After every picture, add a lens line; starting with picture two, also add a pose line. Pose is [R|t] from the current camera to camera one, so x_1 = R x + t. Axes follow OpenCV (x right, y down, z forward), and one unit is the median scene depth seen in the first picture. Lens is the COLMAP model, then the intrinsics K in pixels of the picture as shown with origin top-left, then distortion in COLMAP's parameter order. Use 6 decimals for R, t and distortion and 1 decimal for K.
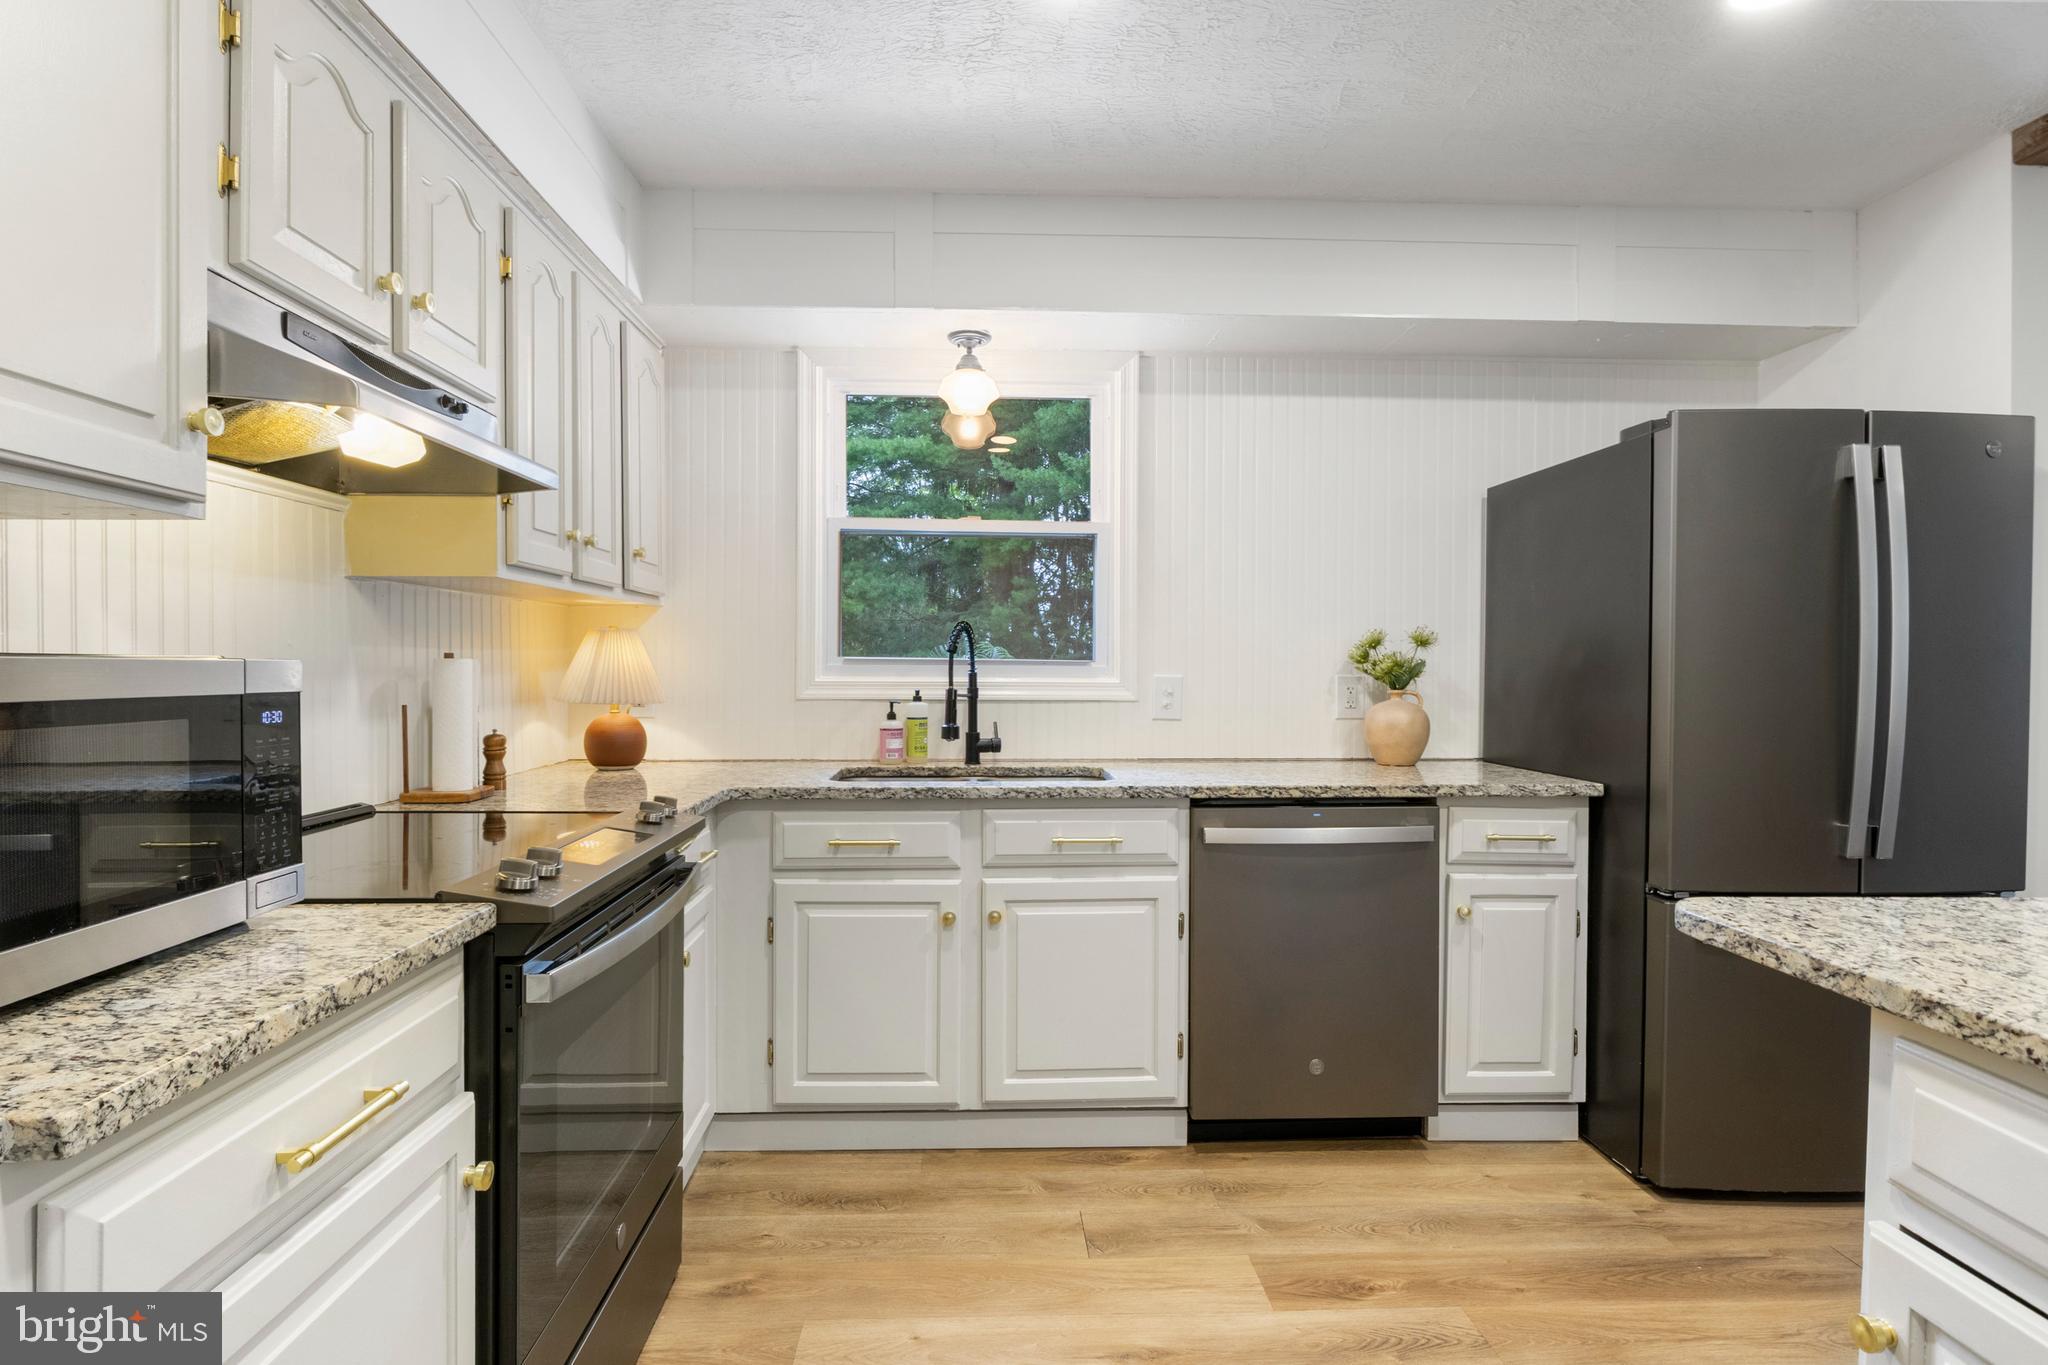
lens RADIAL K [[1036.5, 0, 1007.9], [0, 1036.5, 676.3], [0, 0, 1]] dist [-0.004551, -0.000855]
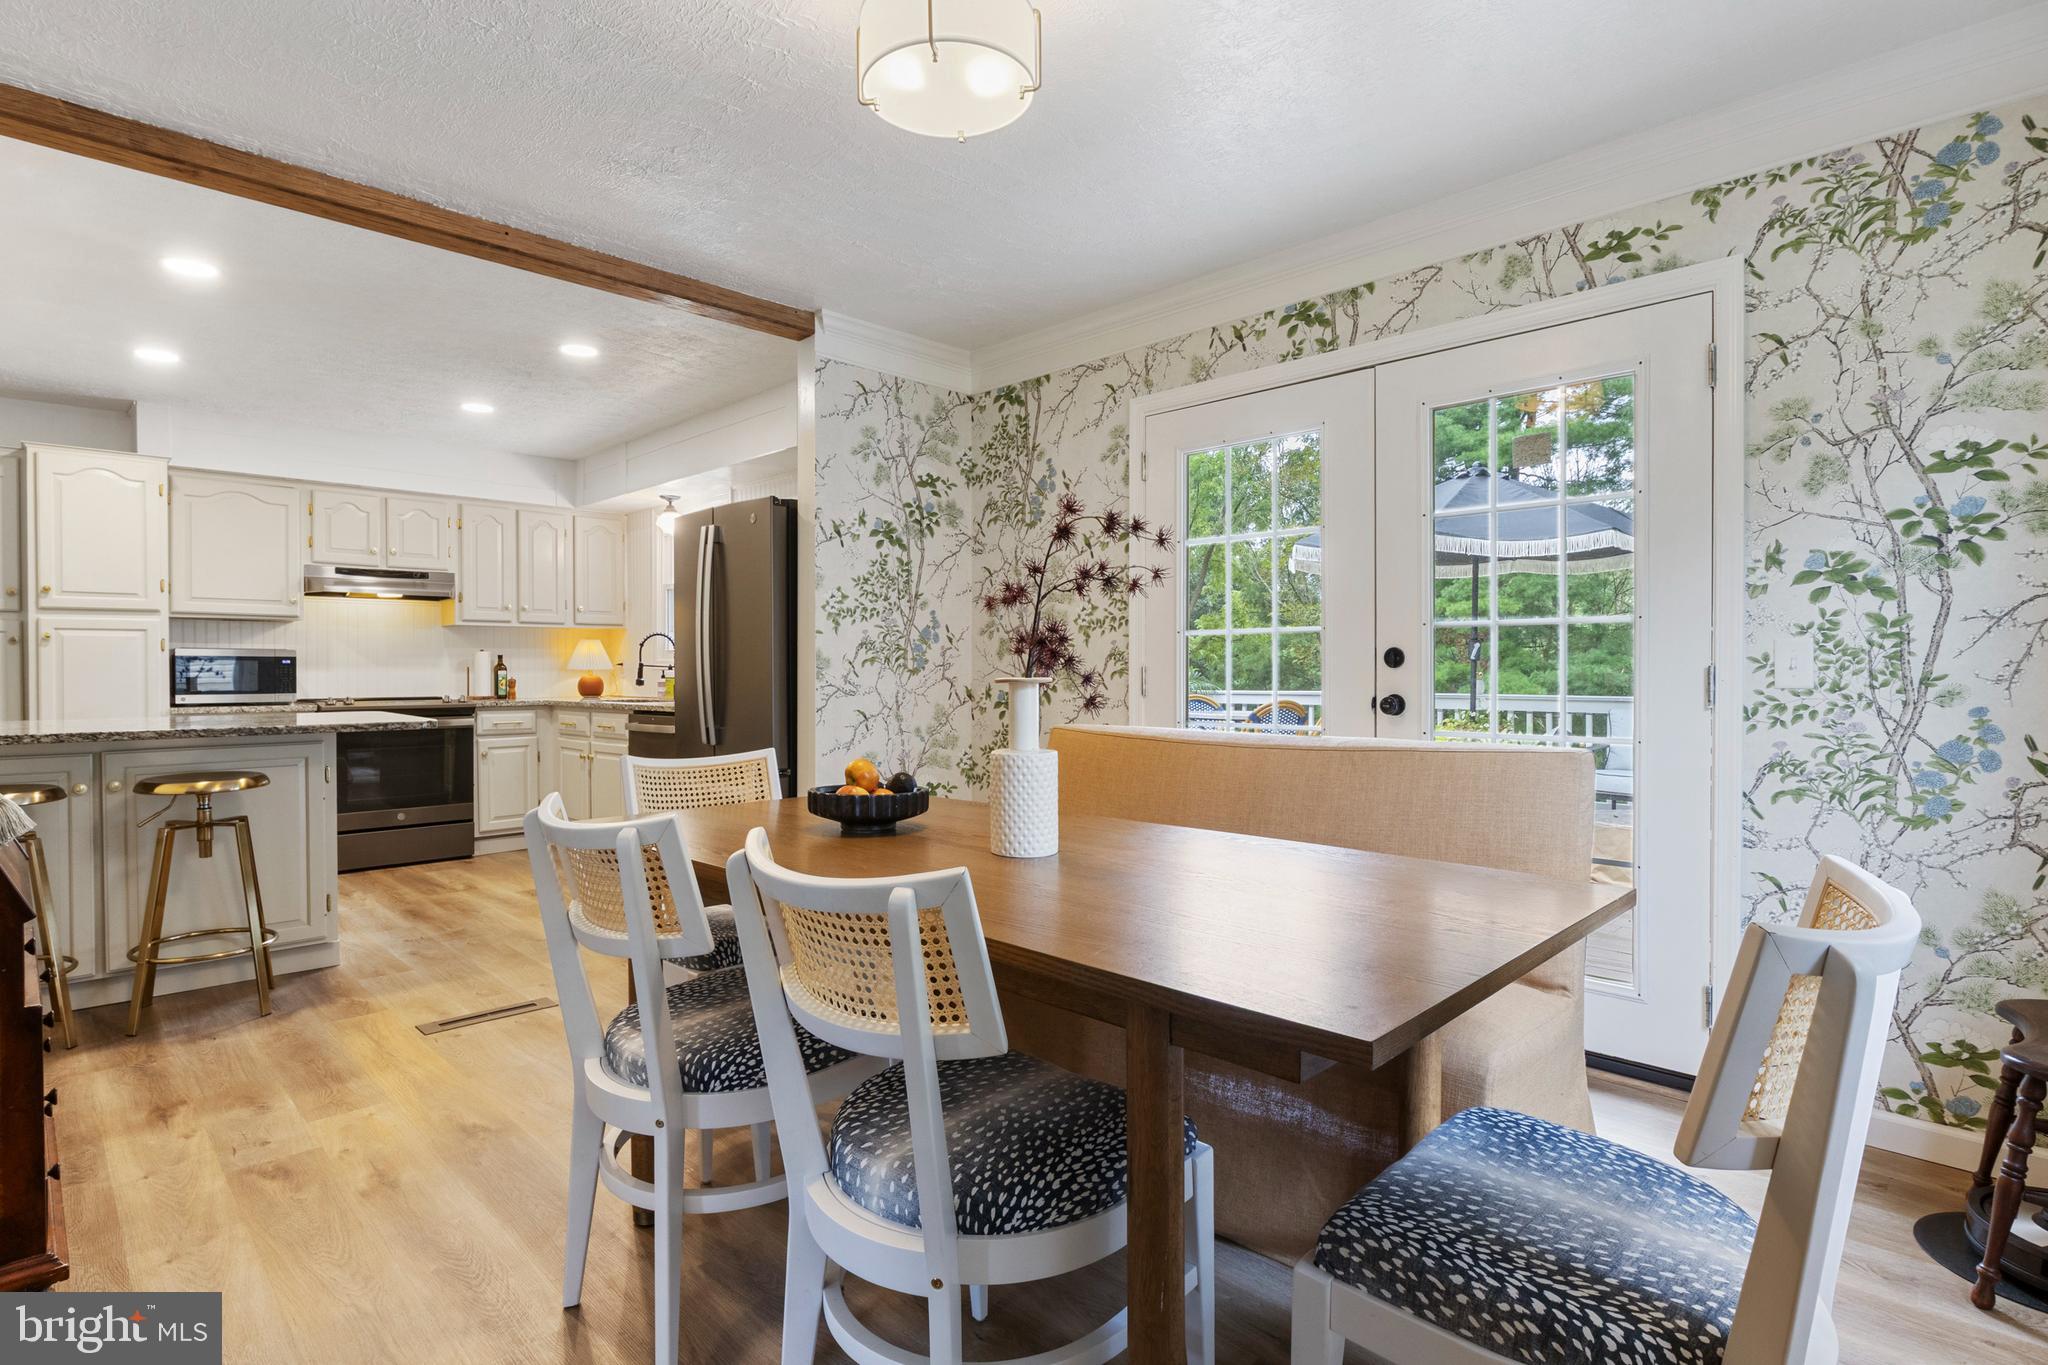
lens RADIAL K [[1036.5, 0, 1024.6], [0, 1036.5, 679.8], [0, 0, 1]] dist [-0.004551, -0.000855]
pose [[0.674149, 0.002105, -0.738593, 2.373946], [-0.004320, 0.999990, -0.001093, 0.052578], [0.738583, 0.003928, 0.674151, 0.136691]]
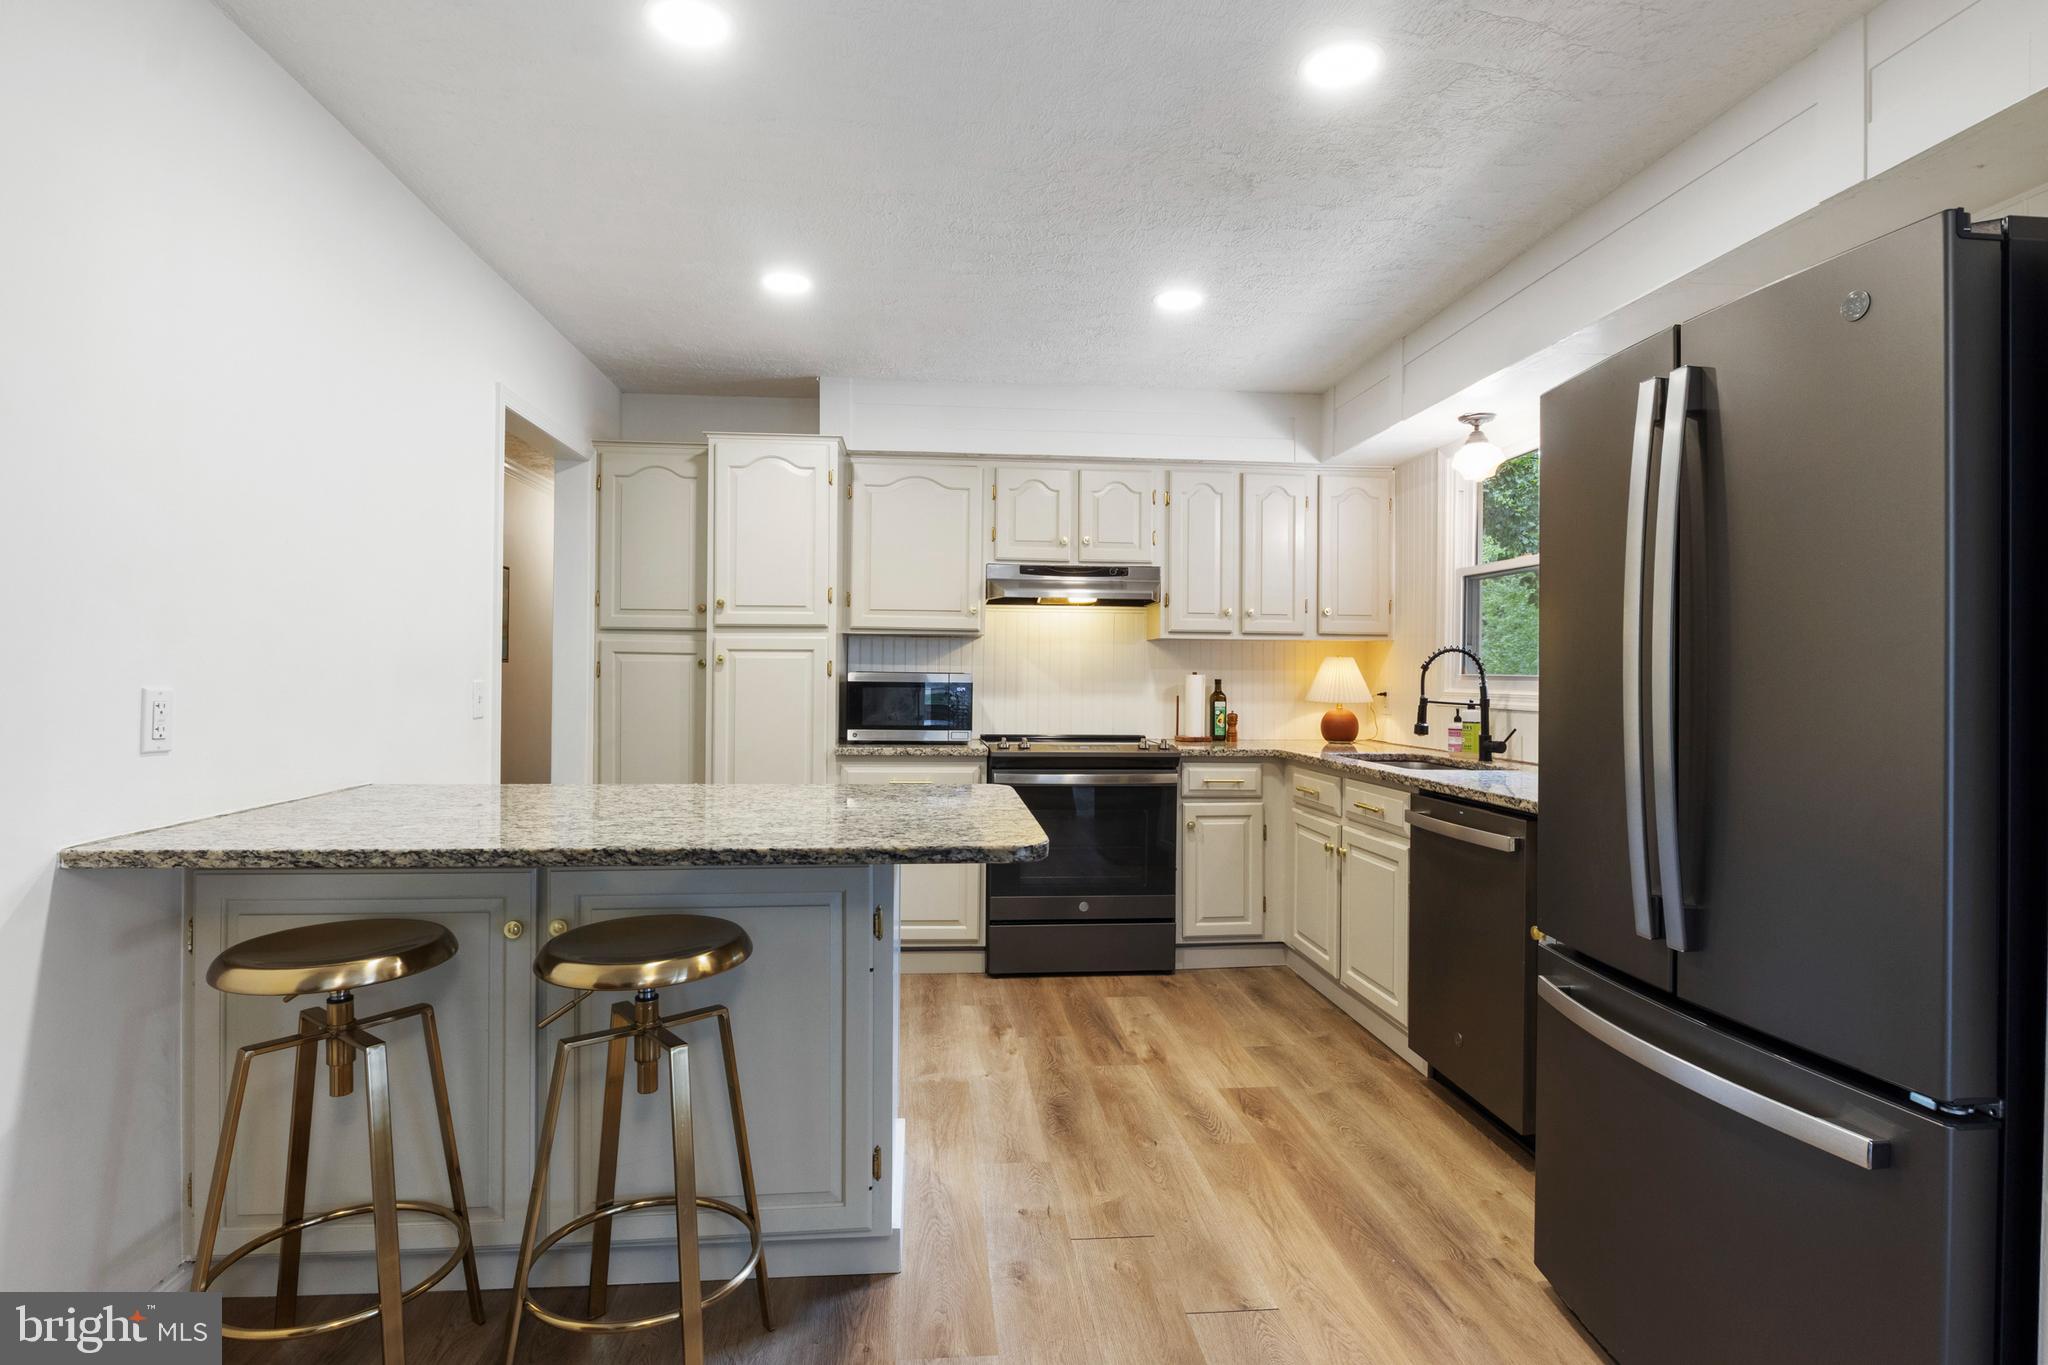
lens RADIAL K [[1036.5, 0, 1011.0], [0, 1036.5, 669.6], [0, 0, 1]] dist [-0.004551, -0.000855]
pose [[0.048258, -0.009408, -0.998791, 1.394038], [-0.021009, 0.999725, -0.010432, 0.001863], [0.998614, 0.021487, 0.048047, 0.460053]]
